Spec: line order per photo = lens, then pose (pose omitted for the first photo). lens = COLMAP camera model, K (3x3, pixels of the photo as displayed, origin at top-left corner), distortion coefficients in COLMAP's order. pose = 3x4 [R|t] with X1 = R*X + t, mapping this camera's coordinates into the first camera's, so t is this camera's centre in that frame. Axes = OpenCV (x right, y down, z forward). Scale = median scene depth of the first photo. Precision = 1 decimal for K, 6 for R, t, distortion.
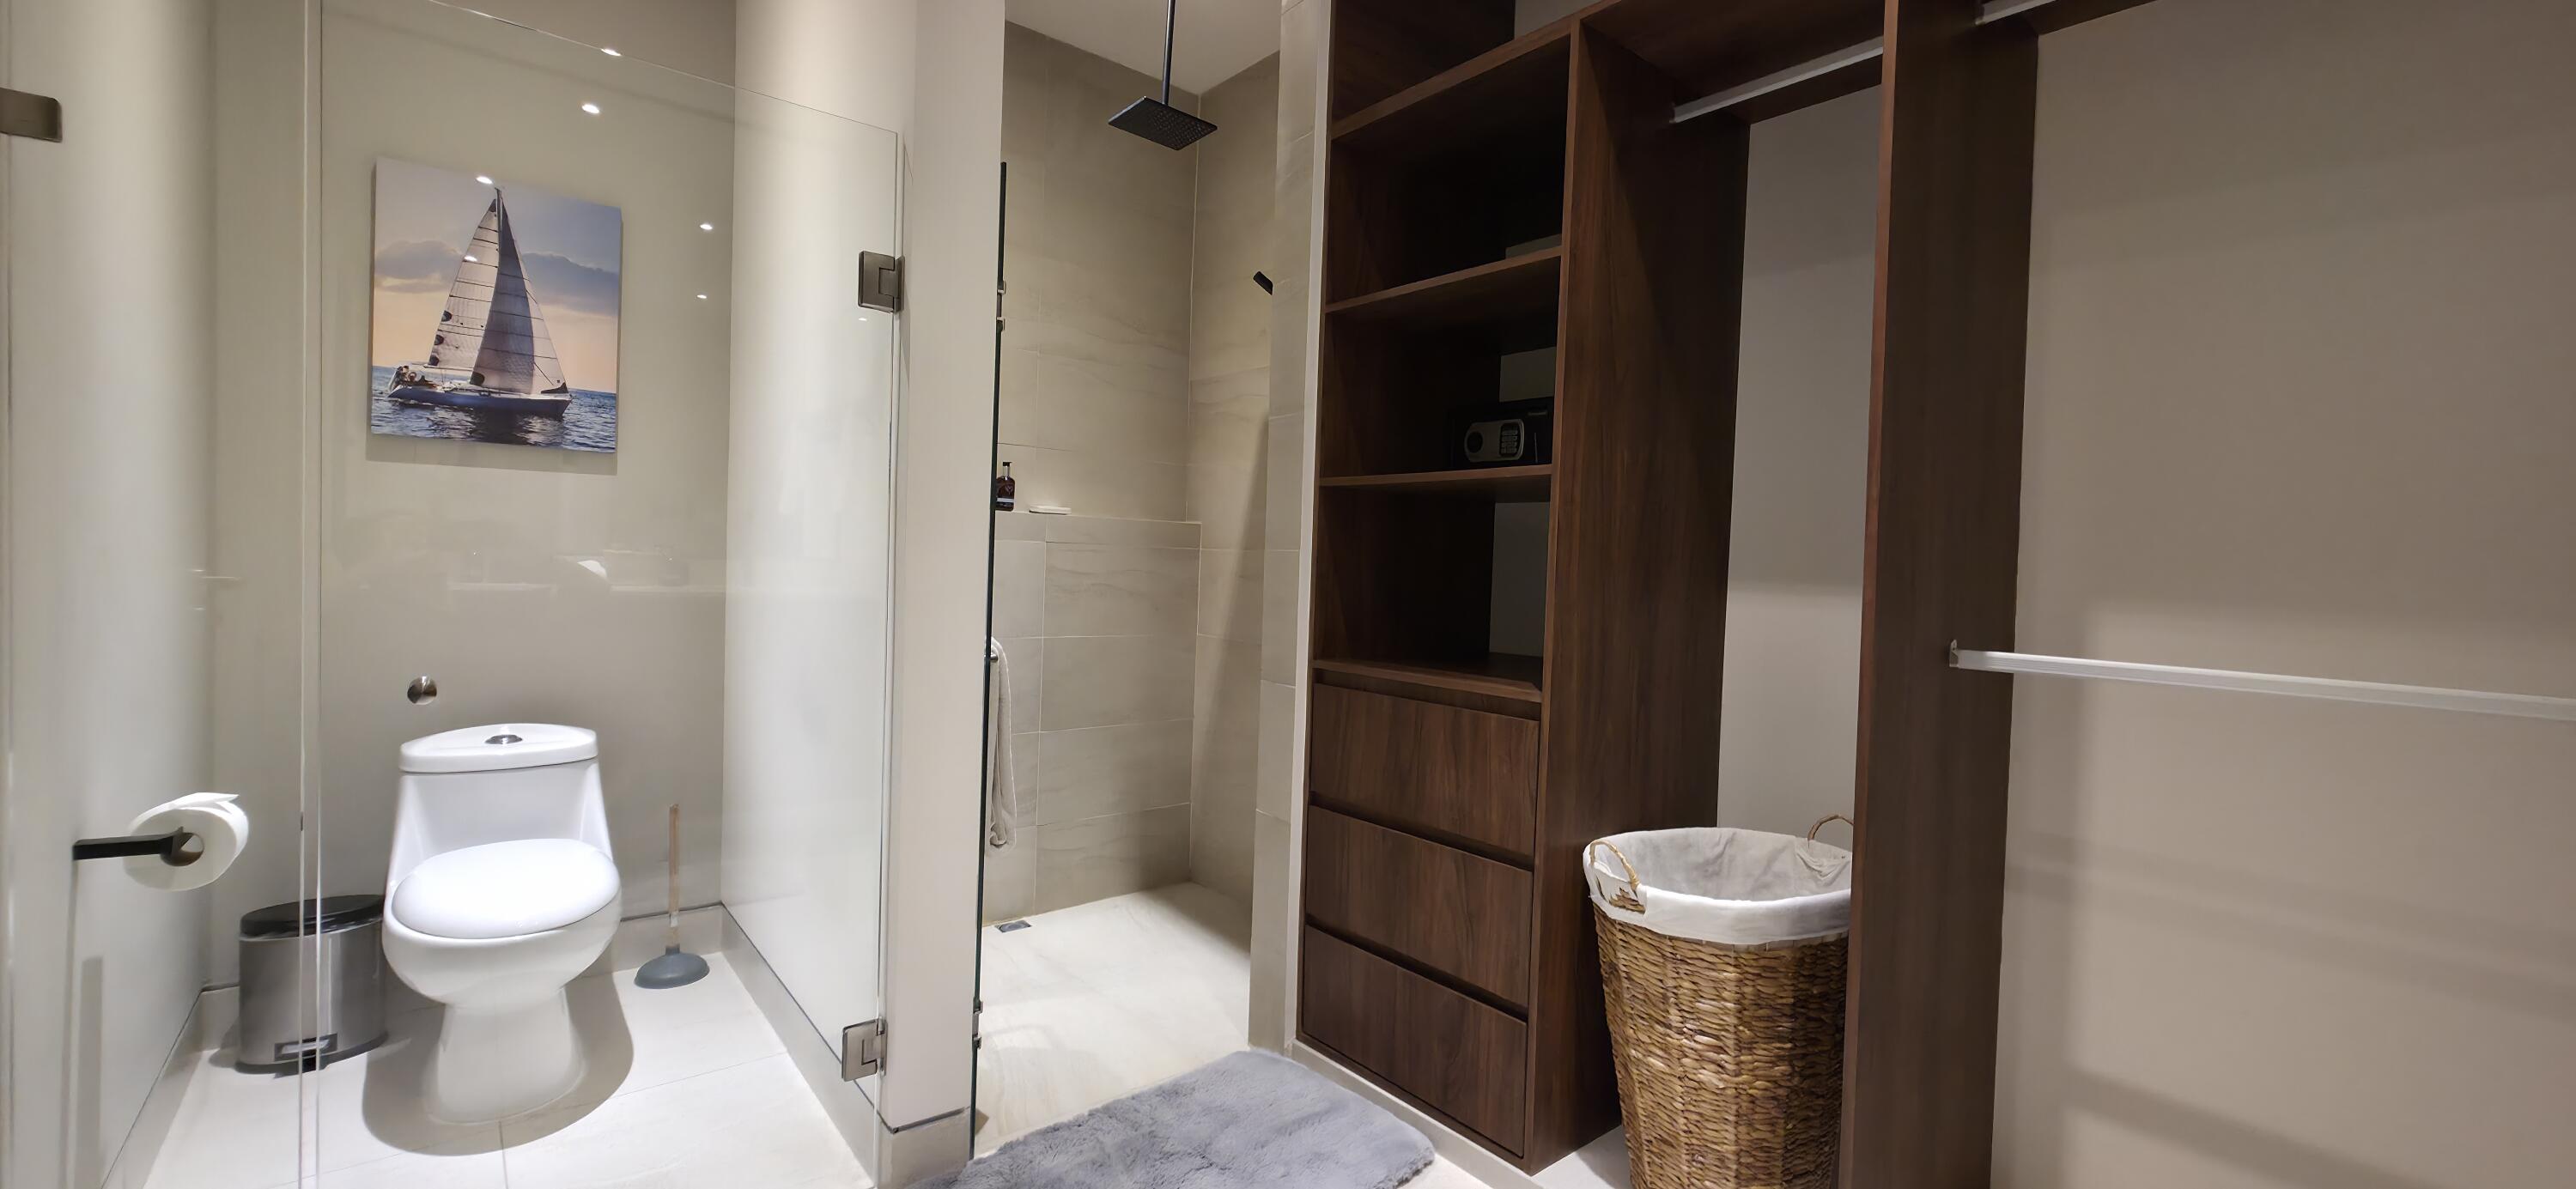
lens RADIAL K [[1024.4, 0, 1288.0], [0, 1024.4, 594.5], [0, 0, 1]] dist [0.000124, -0.000116]
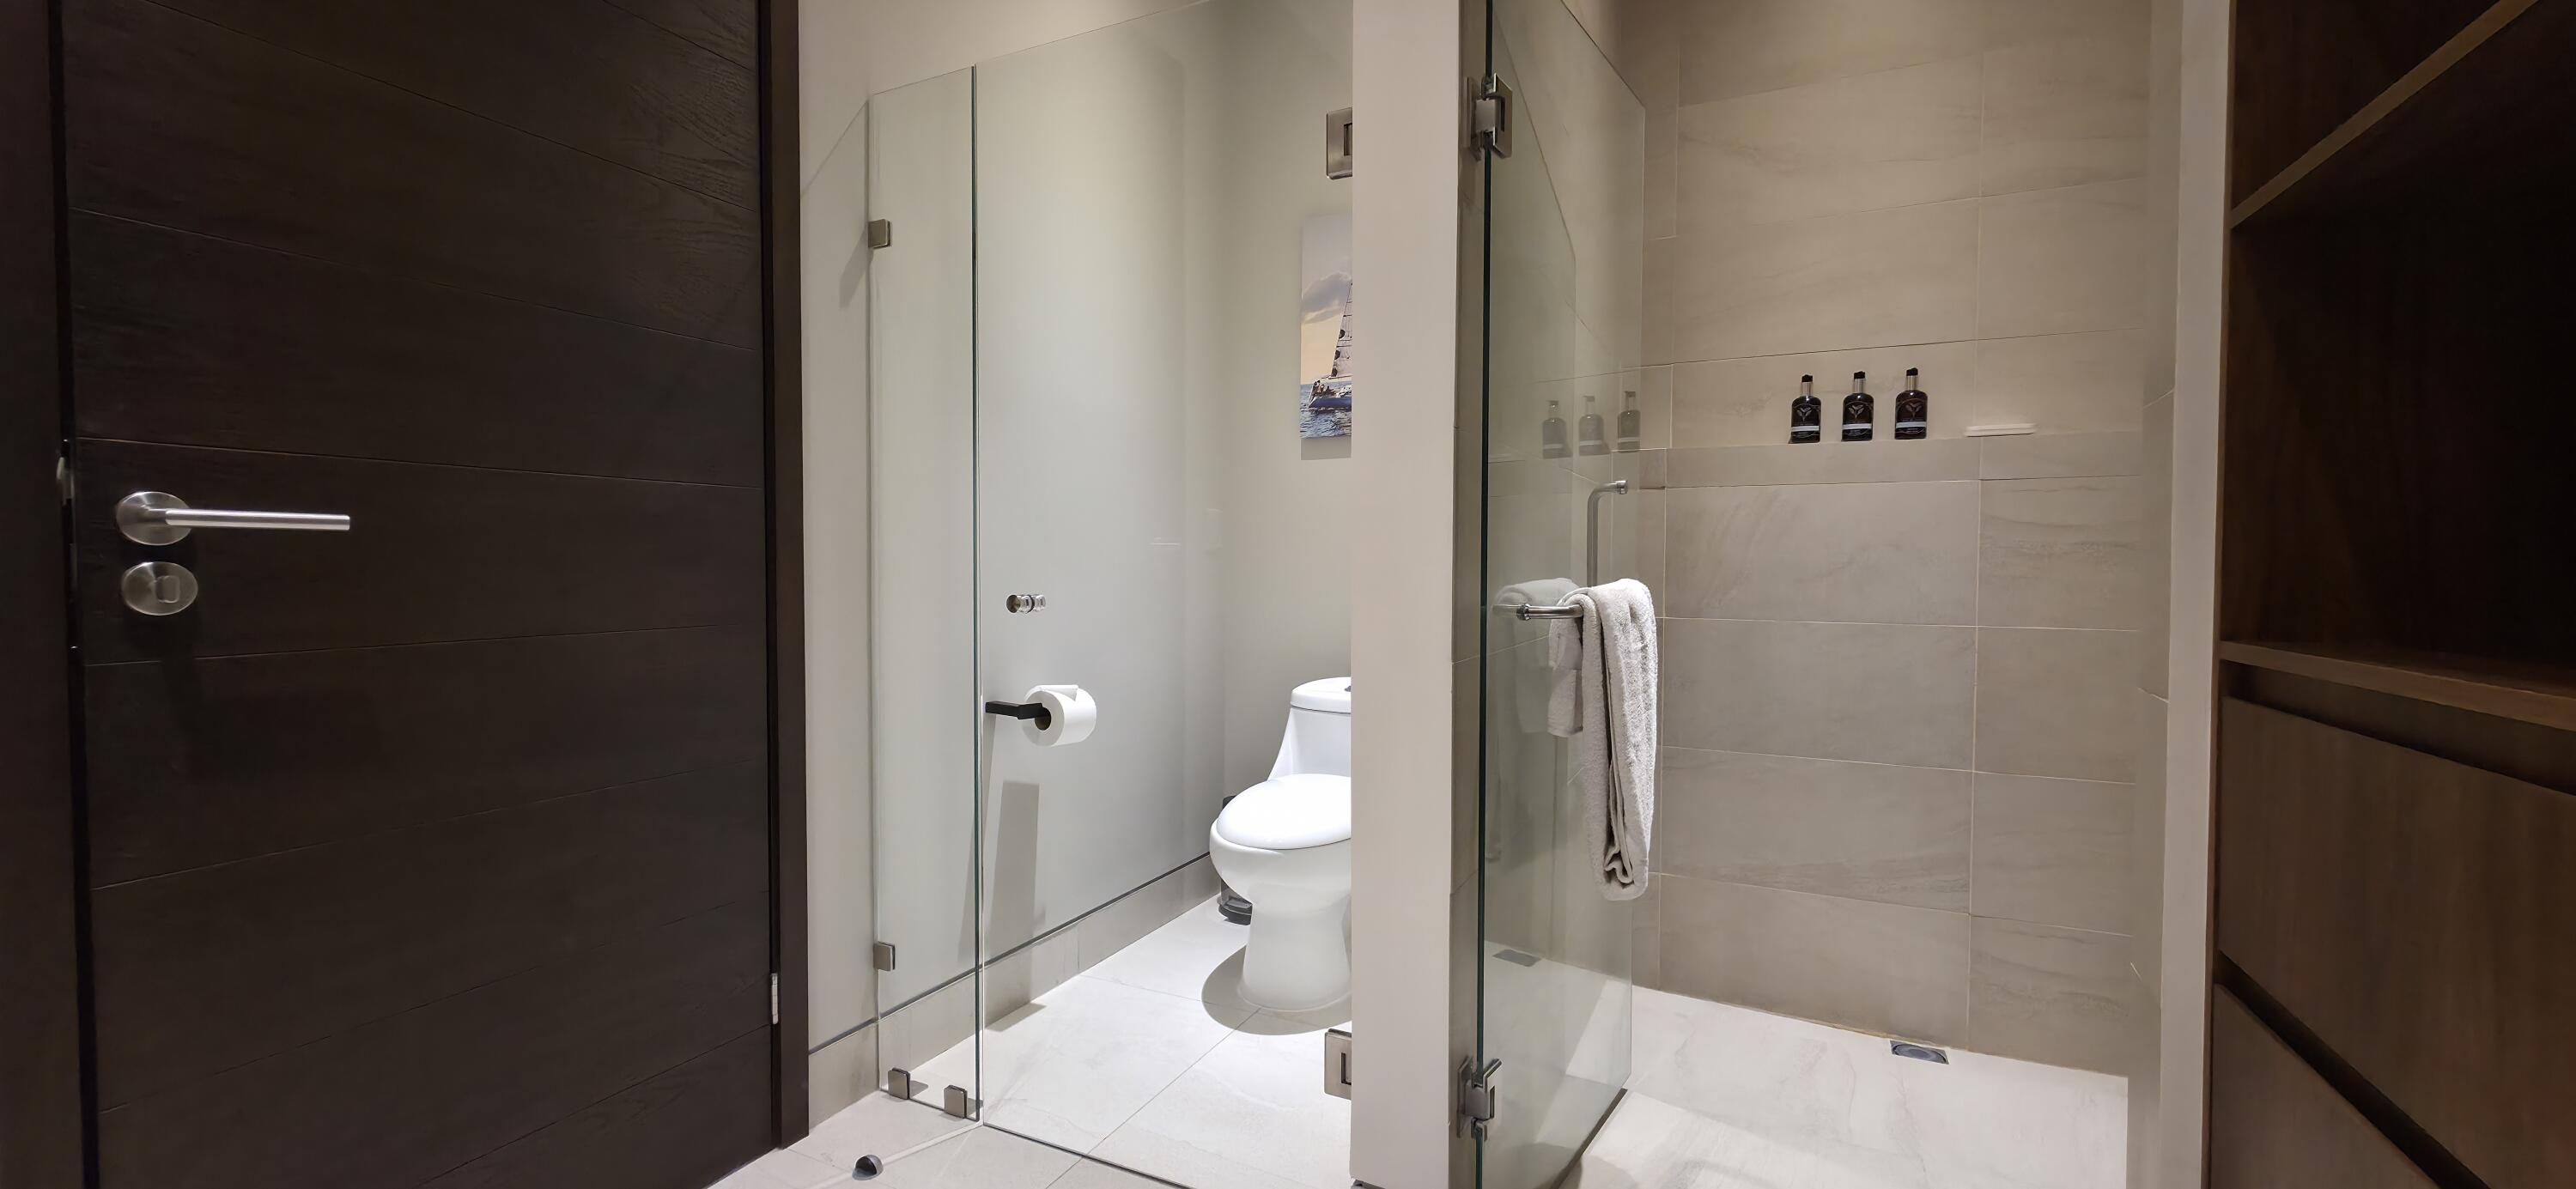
lens RADIAL K [[1024.4, 0, 1288.0], [0, 1024.4, 594.5], [0, 0, 1]] dist [0.000124, -0.000116]
pose [[0.400464, -0.009003, -0.916268, 0.258965], [-0.019530, 0.999641, -0.018359, 0.059469], [0.916104, 0.025247, 0.400144, 0.473801]]
